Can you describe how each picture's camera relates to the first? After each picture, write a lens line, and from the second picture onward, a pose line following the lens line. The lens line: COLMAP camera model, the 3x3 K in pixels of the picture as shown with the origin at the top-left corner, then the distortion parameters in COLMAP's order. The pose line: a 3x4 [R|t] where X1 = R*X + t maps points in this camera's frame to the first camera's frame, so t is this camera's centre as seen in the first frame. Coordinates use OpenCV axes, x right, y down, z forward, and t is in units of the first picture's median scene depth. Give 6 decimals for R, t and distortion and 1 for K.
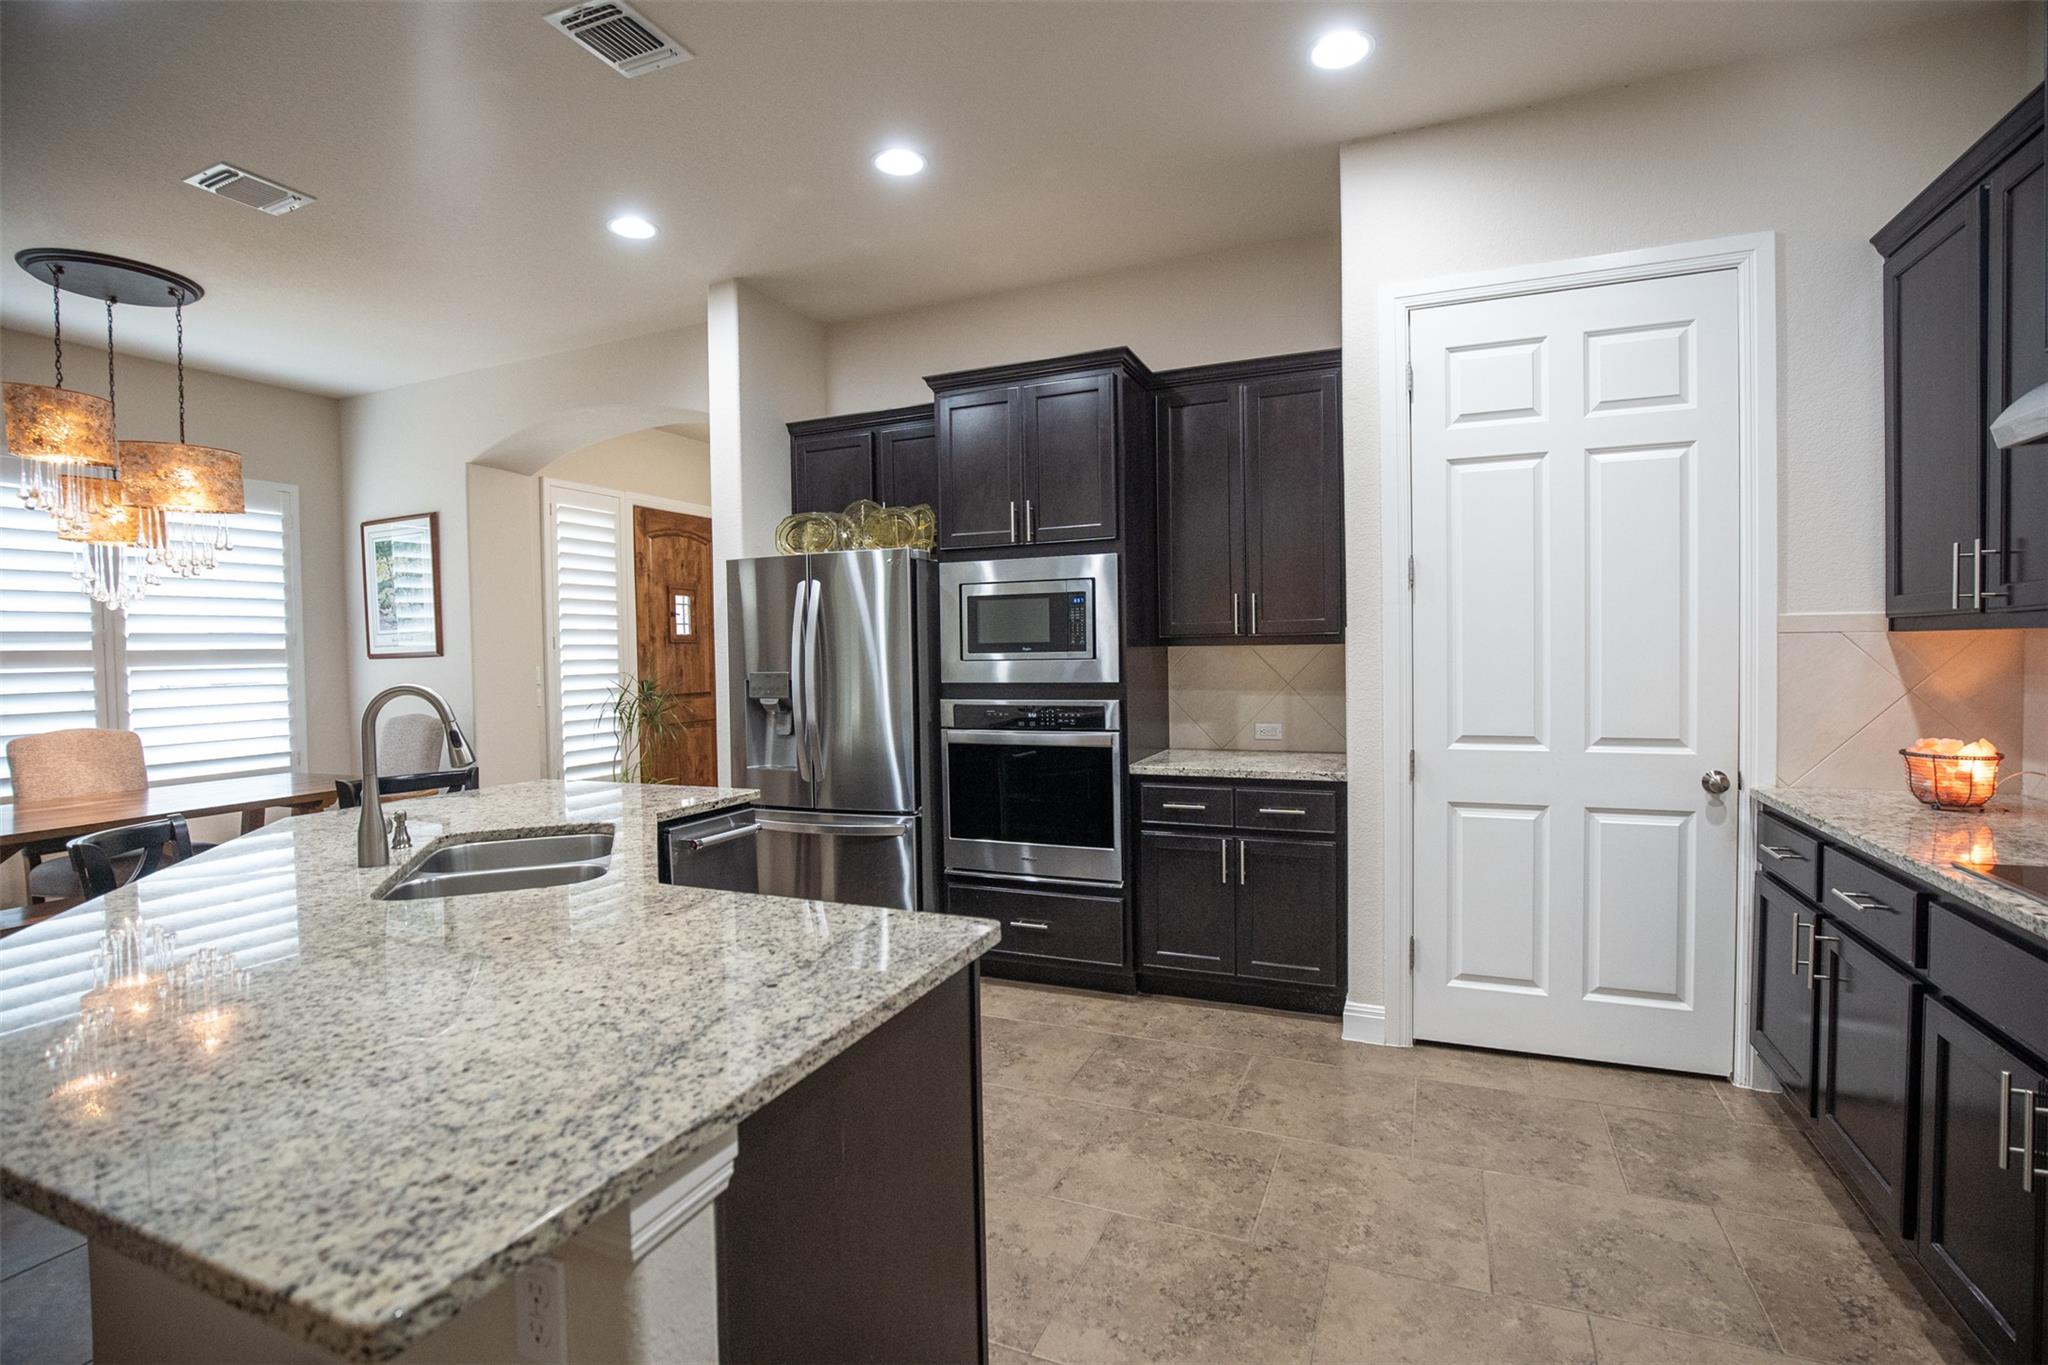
lens RADIAL K [[939.7, 0, 1035.3], [0, 939.7, 678.2], [0, 0, 1]] dist [-0.040376, 0.007775]
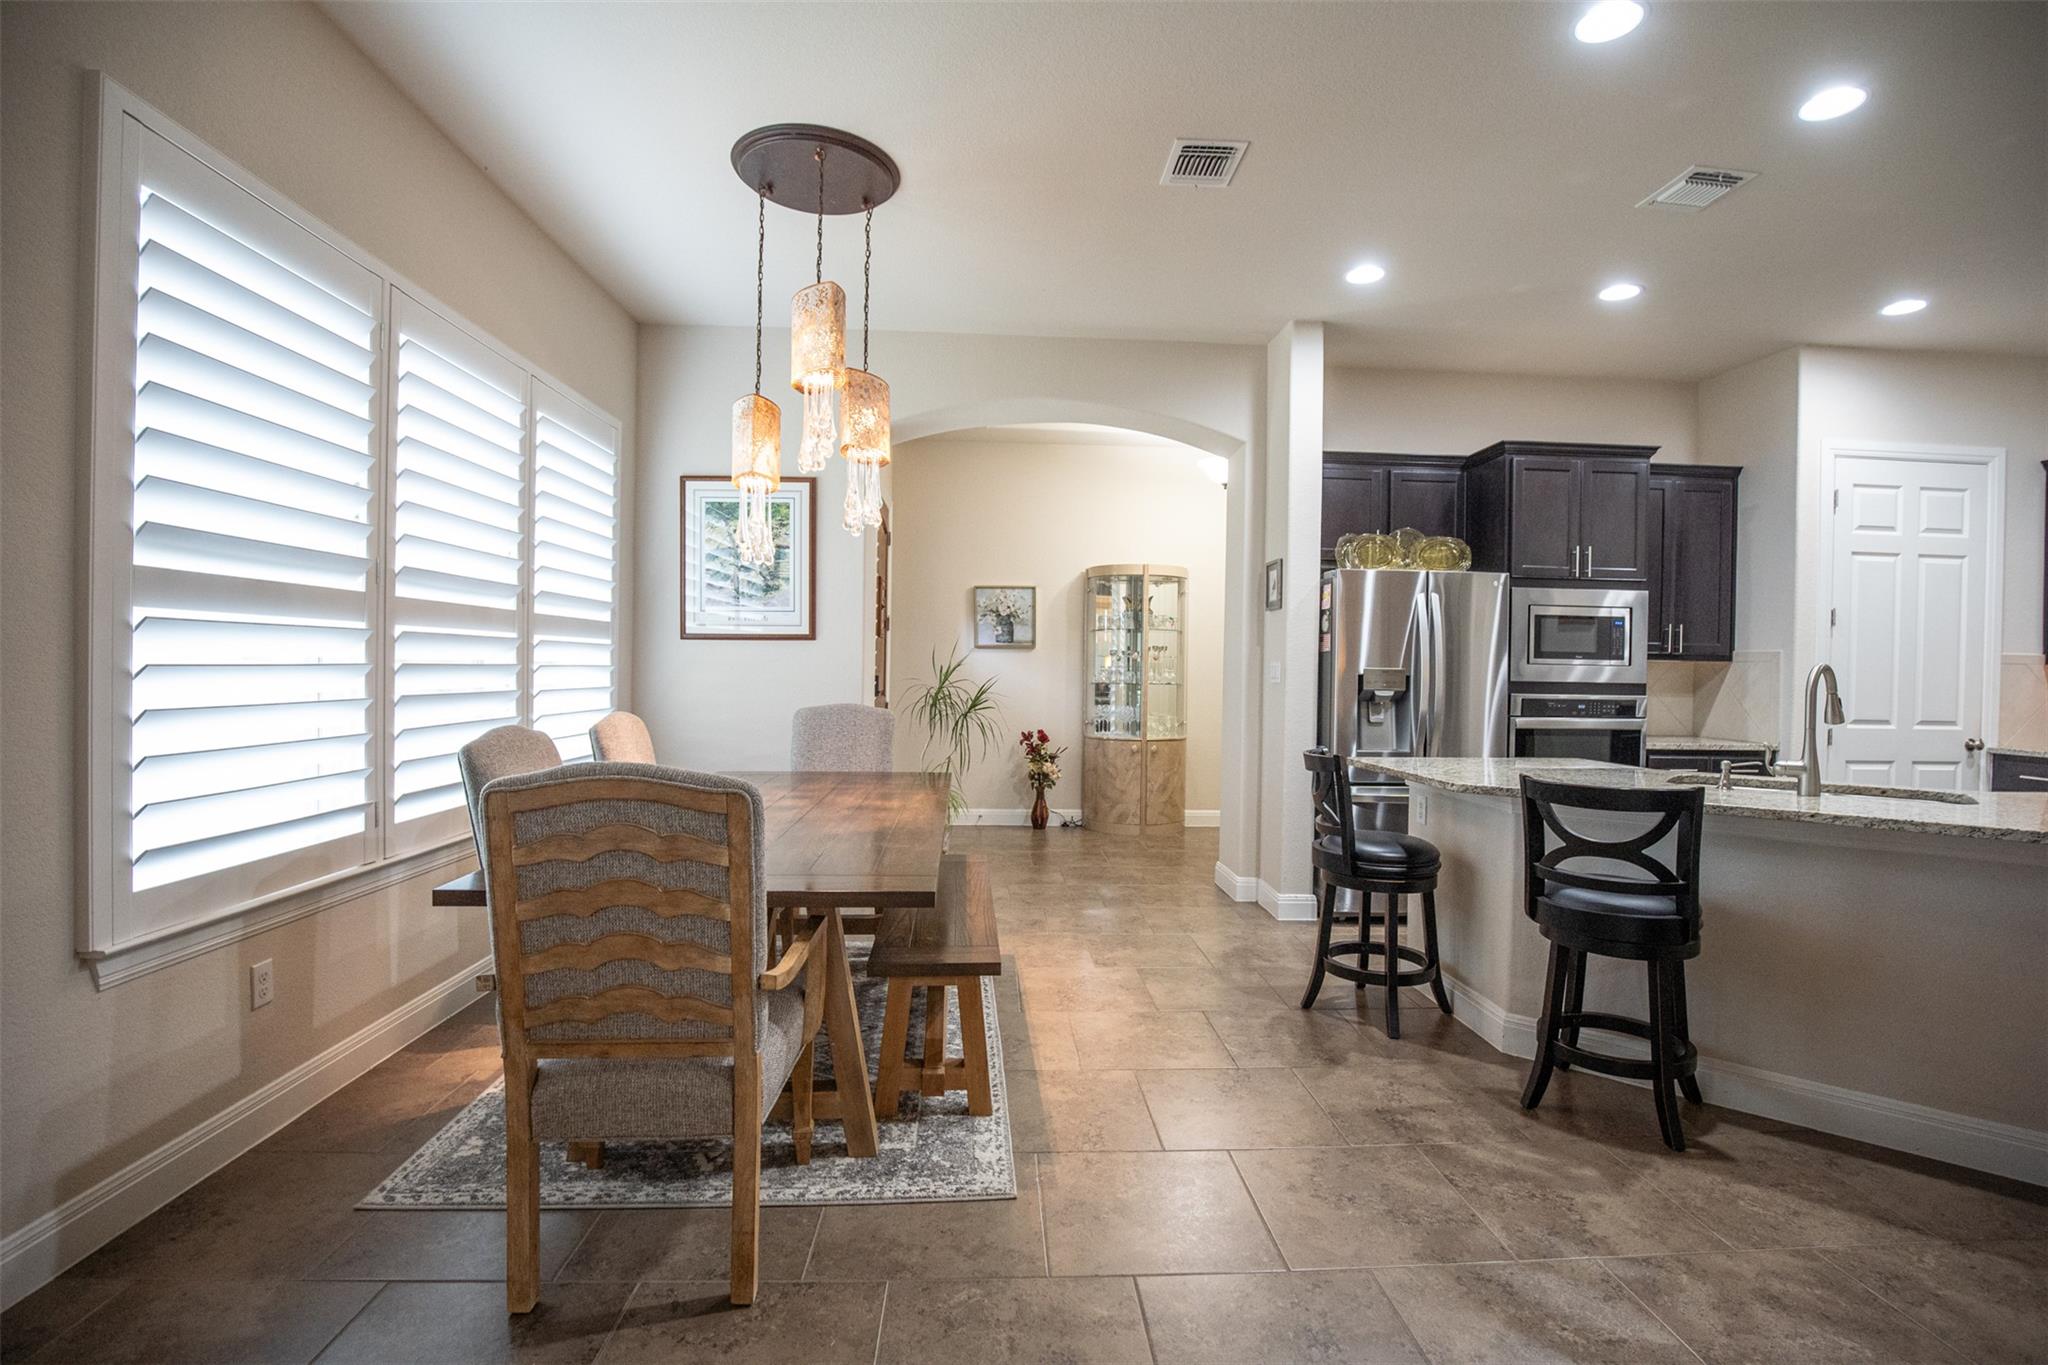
lens RADIAL K [[939.7, 0, 1035.3], [0, 939.7, 678.2], [0, 0, 1]] dist [-0.040376, 0.007775]
pose [[0.898244, 0.028250, 0.438588, -1.152346], [-0.019651, 0.999516, -0.024134, 0.041455], [-0.439058, 0.013059, 0.898364, 0.138314]]
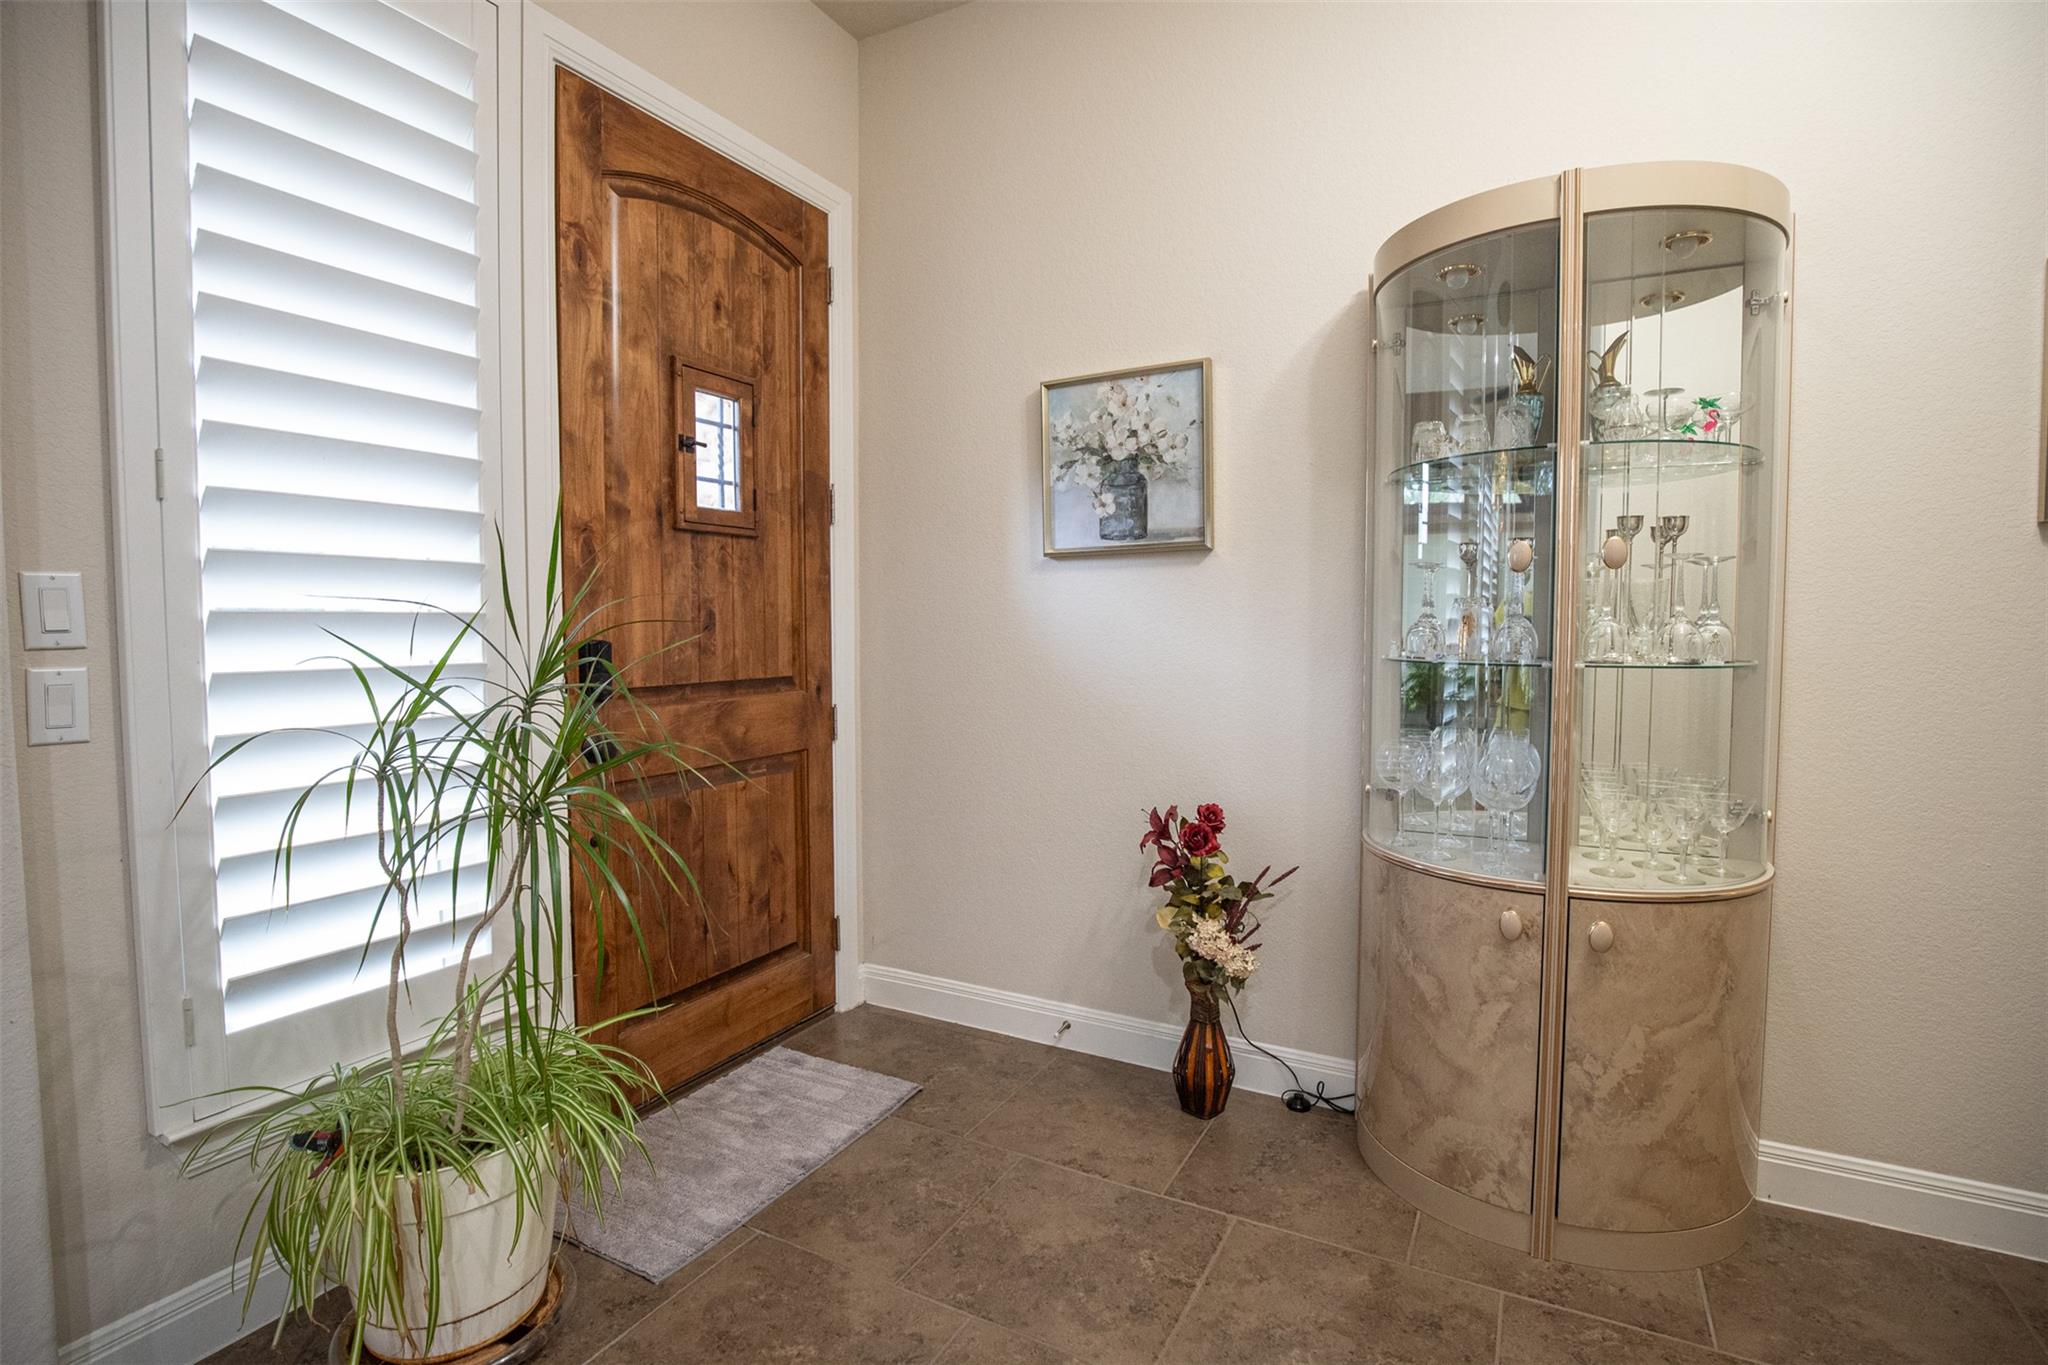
lens RADIAL K [[961.1, 0, 1034.8], [0, 961.1, 672.3], [0, 0, 1]] dist [-0.043220, 0.010169]
pose [[0.995284, 0.025245, -0.093662, -0.400268], [-0.022936, 0.999408, 0.025646, 0.002482], [0.094254, -0.023377, 0.995274, 1.167917]]
